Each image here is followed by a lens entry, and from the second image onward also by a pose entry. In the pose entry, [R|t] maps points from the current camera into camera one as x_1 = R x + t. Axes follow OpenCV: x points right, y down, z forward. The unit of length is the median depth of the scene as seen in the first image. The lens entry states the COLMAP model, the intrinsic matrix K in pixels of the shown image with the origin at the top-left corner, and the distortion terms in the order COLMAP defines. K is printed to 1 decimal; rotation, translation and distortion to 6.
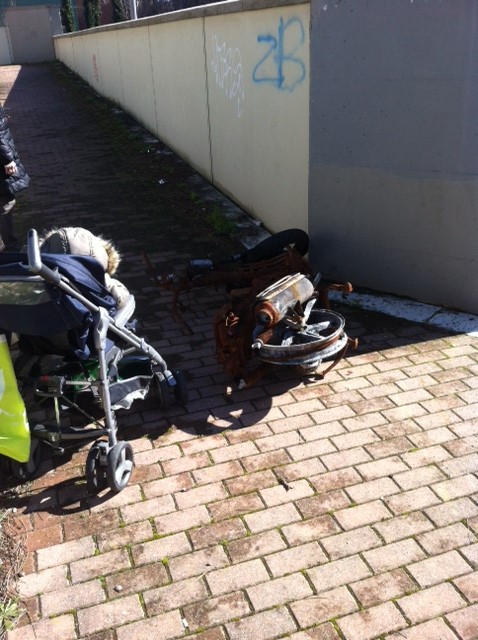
lens RADIAL K [[594.8, 0, 239.0], [0, 594.8, 320.0], [0, 0, 1]] dist [0.004521, -0.001071]
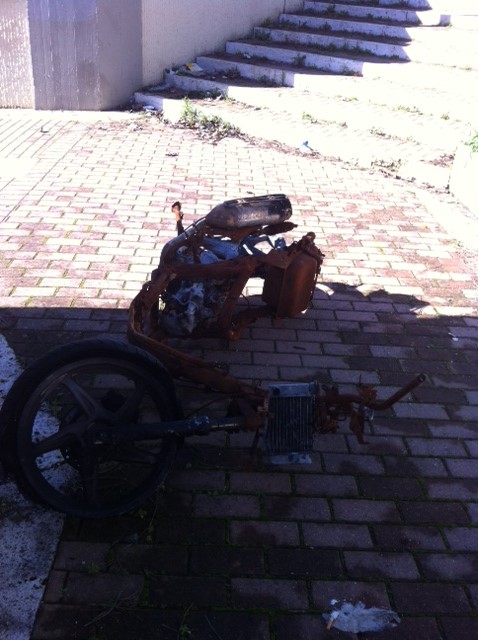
lens RADIAL K [[594.8, 0, 239.0], [0, 594.8, 320.0], [0, 0, 1]] dist [0.004521, -0.001071]
pose [[-0.945394, -0.177358, 0.273449, -0.172179], [0.120692, 0.588839, 0.799188, -0.615359], [-0.302759, 0.788551, -0.535280, 1.466175]]
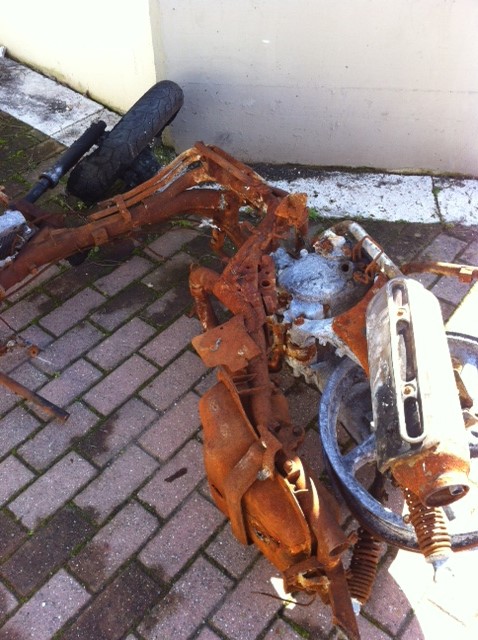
lens RADIAL K [[594.8, 0, 239.0], [0, 594.8, 320.0], [0, 0, 1]] dist [0.004521, -0.001071]
pose [[0.846513, -0.360449, 0.391782, -0.127226], [0.190702, 0.892395, 0.408979, -0.208223], [-0.497040, -0.271493, 0.824162, 0.679816]]
